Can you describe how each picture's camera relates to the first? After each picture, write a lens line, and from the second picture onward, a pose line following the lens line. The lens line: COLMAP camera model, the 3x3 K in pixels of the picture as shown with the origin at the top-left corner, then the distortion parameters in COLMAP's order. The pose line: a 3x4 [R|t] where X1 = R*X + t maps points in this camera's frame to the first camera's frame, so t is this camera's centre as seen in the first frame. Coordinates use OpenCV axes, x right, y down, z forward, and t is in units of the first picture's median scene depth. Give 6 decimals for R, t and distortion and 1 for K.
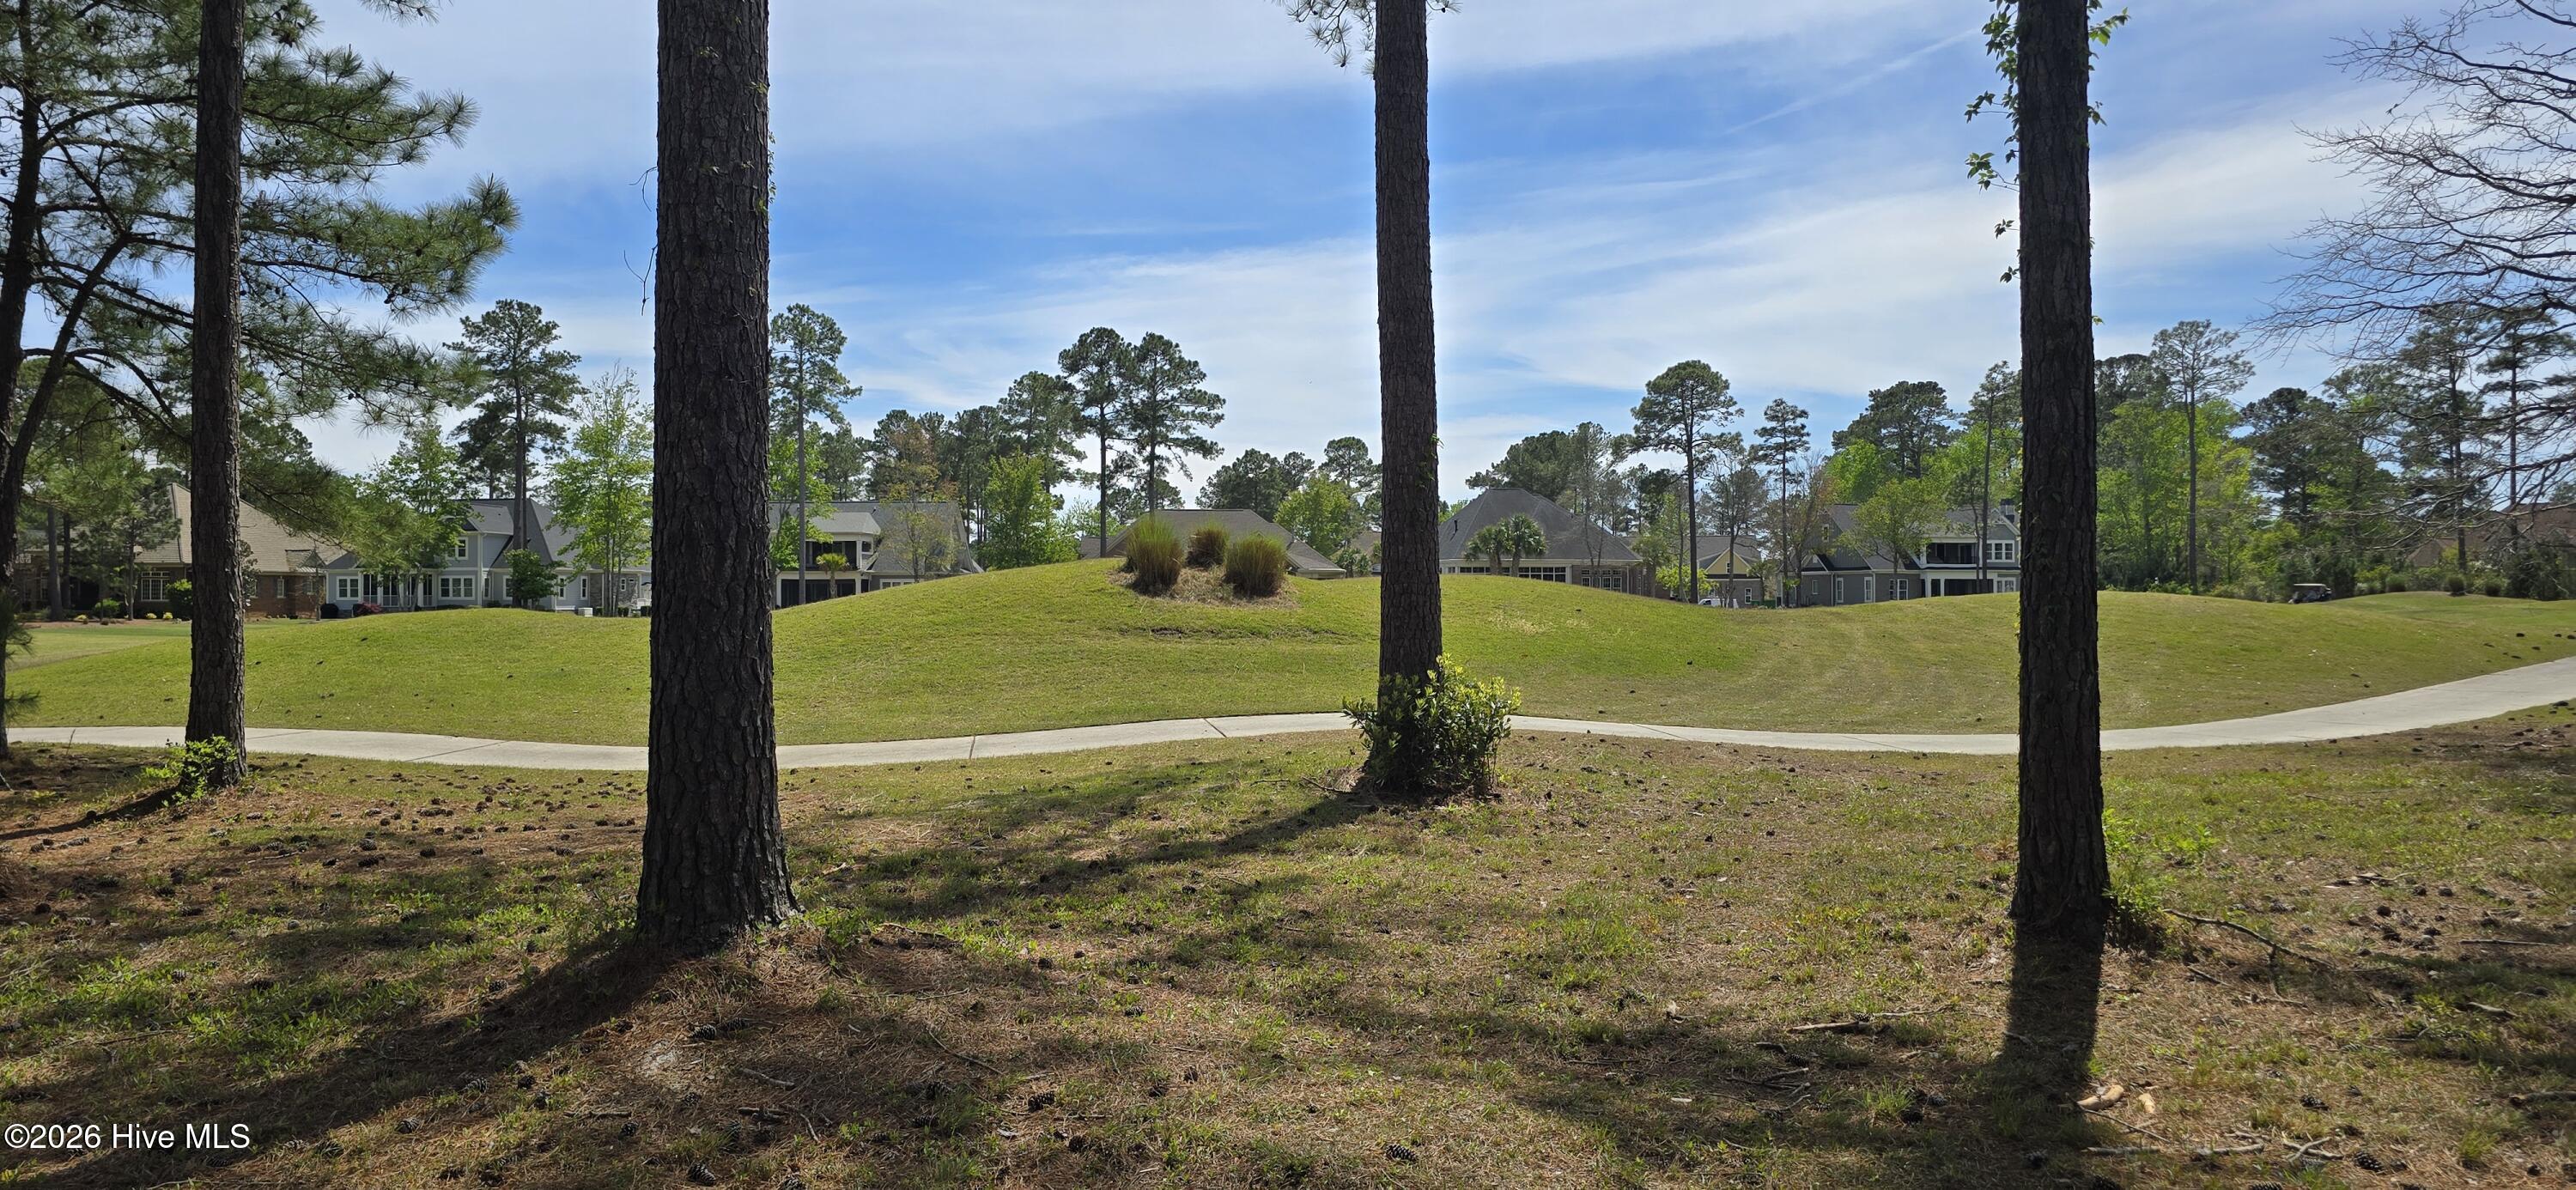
lens RADIAL K [[1558.1, 0, 1265.6], [0, 1558.1, 589.2], [0, 0, 1]] dist [-0.041867, -0.002707]
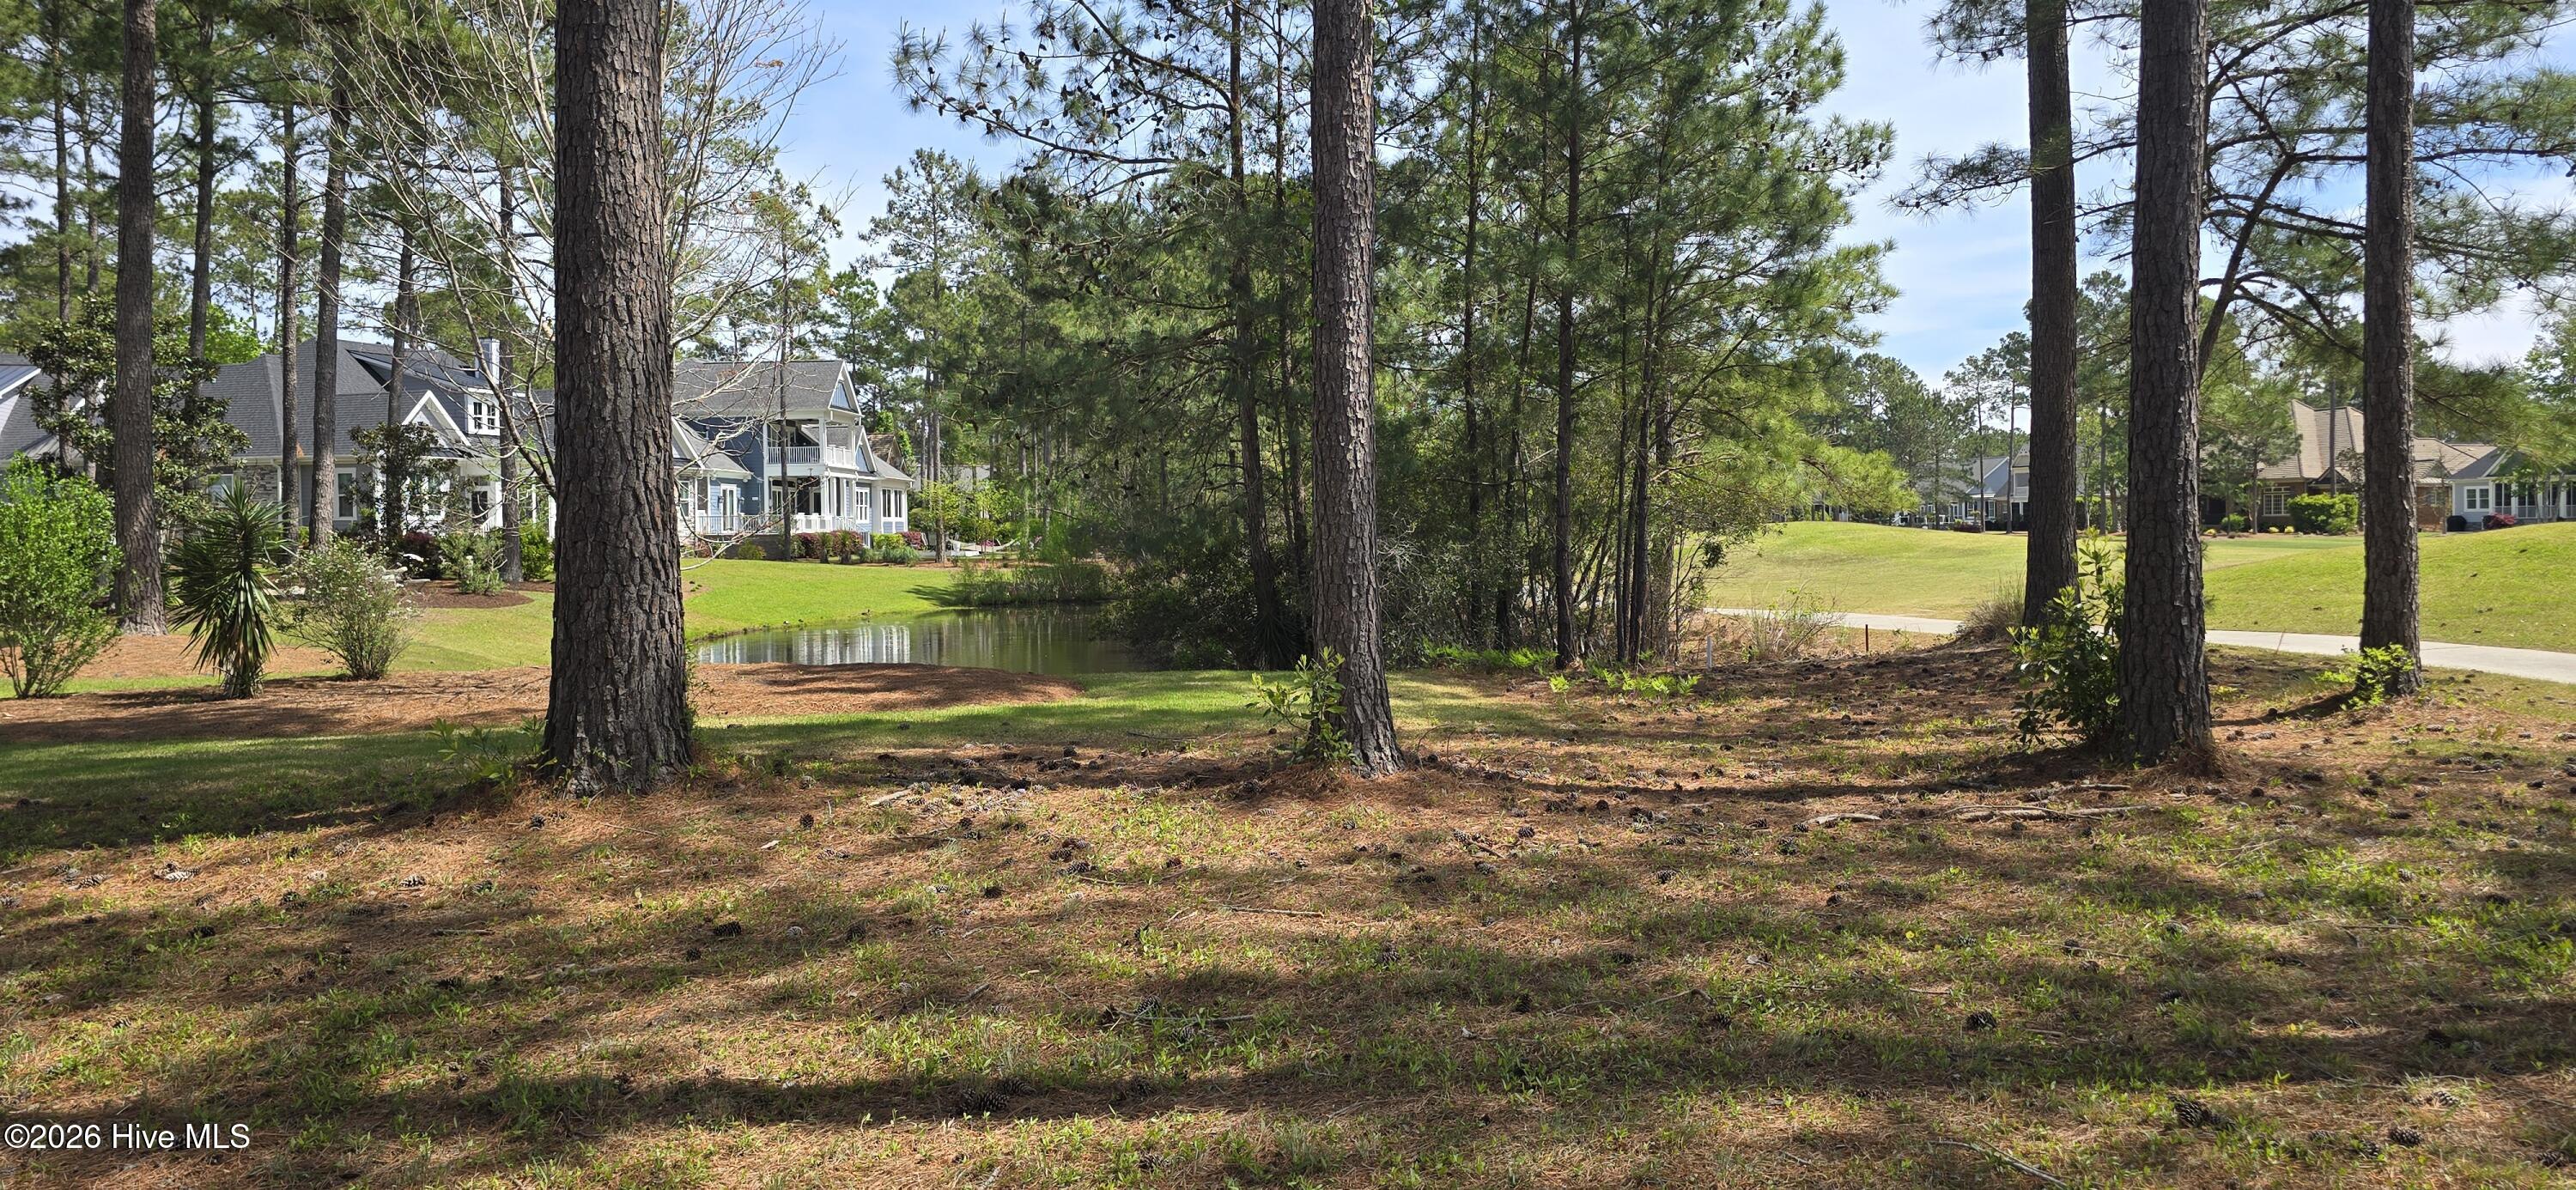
lens RADIAL K [[1558.1, 0, 1265.6], [0, 1558.1, 589.2], [0, 0, 1]] dist [-0.041867, -0.002707]
pose [[0.420477, 0.022454, -0.907025, -0.098040], [0.018480, 0.999274, 0.033304, 0.013731], [0.907115, -0.030766, 0.419757, -0.079171]]
